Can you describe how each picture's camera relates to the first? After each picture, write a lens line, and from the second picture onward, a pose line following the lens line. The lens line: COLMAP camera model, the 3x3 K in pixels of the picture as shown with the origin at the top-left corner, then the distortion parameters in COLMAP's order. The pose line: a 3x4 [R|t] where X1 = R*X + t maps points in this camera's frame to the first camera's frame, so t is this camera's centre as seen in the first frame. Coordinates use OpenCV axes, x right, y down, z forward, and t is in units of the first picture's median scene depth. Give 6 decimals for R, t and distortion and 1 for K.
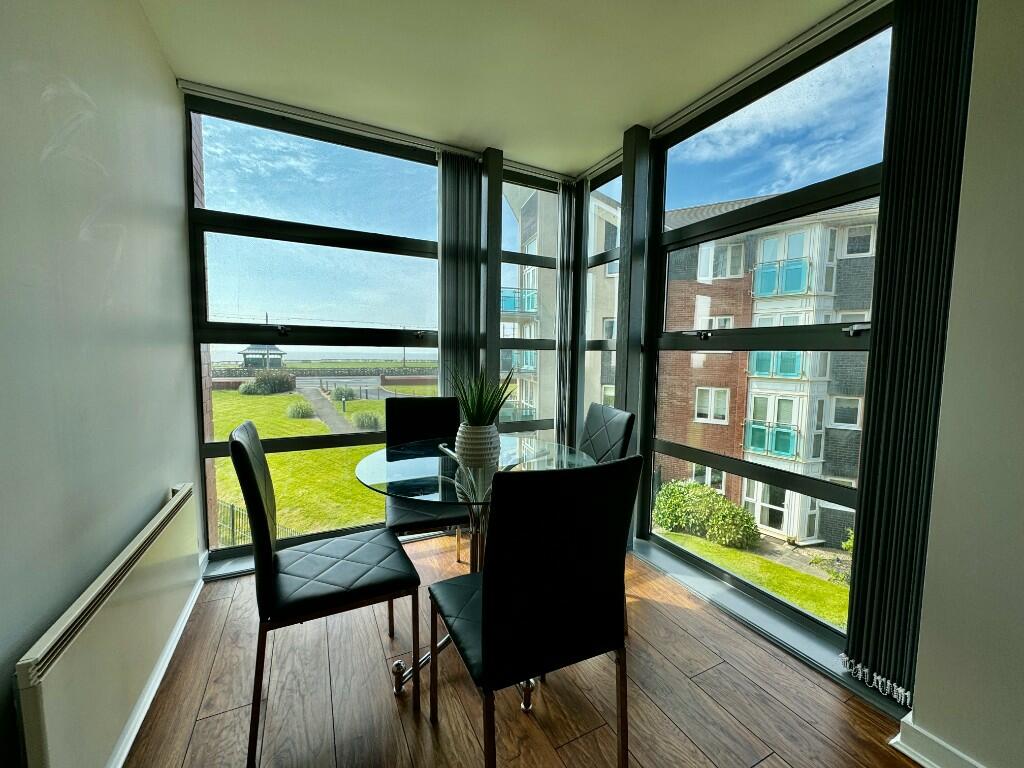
lens RADIAL K [[409.2, 0, 509.8], [0, 409.2, 380.0], [0, 0, 1]] dist [0.002499, -0.000079]
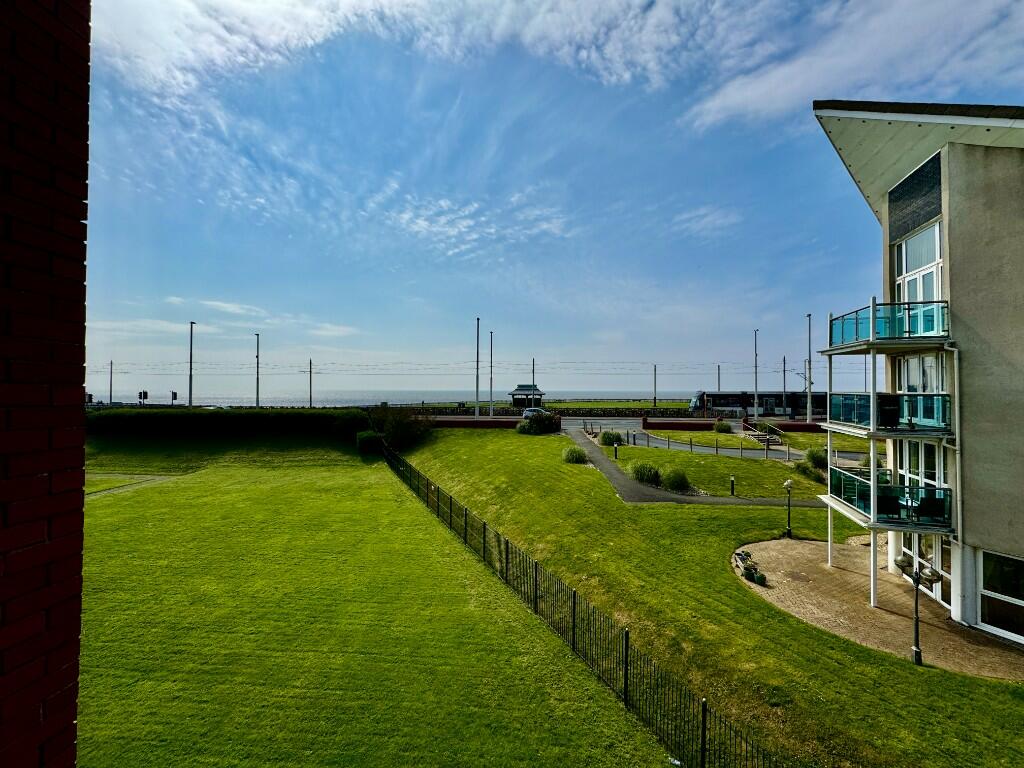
lens RADIAL K [[409.2, 0, 510.9], [0, 409.2, 384.6], [0, 0, 1]] dist [0.002499, -0.000079]
pose [[0.849453, -0.019141, -0.527317, -0.066590], [-0.022154, 0.997167, -0.071884, -0.011242], [0.527199, 0.072744, 0.846622, 0.041209]]
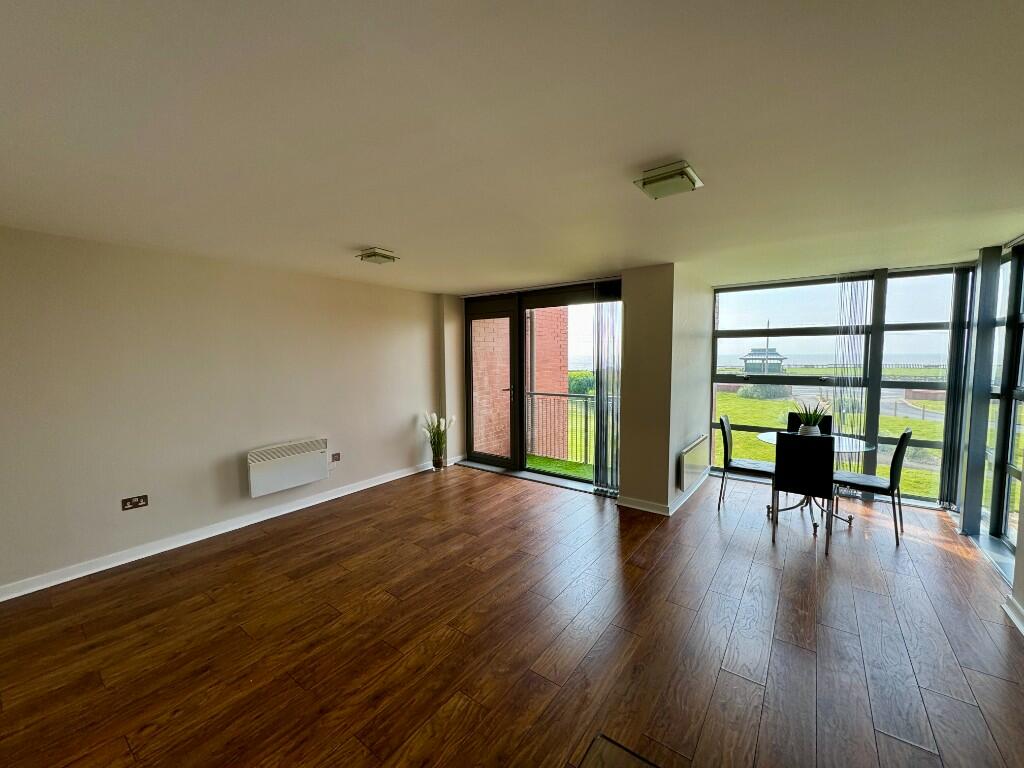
lens RADIAL K [[409.2, 0, 511.5], [0, 409.2, 387.2], [0, 0, 1]] dist [0.002499, -0.000079]
pose [[0.458840, 0.055880, -0.886760, 0.033523], [-0.046737, 0.998157, 0.038716, -0.003904], [0.887289, 0.023680, 0.460606, -0.046366]]
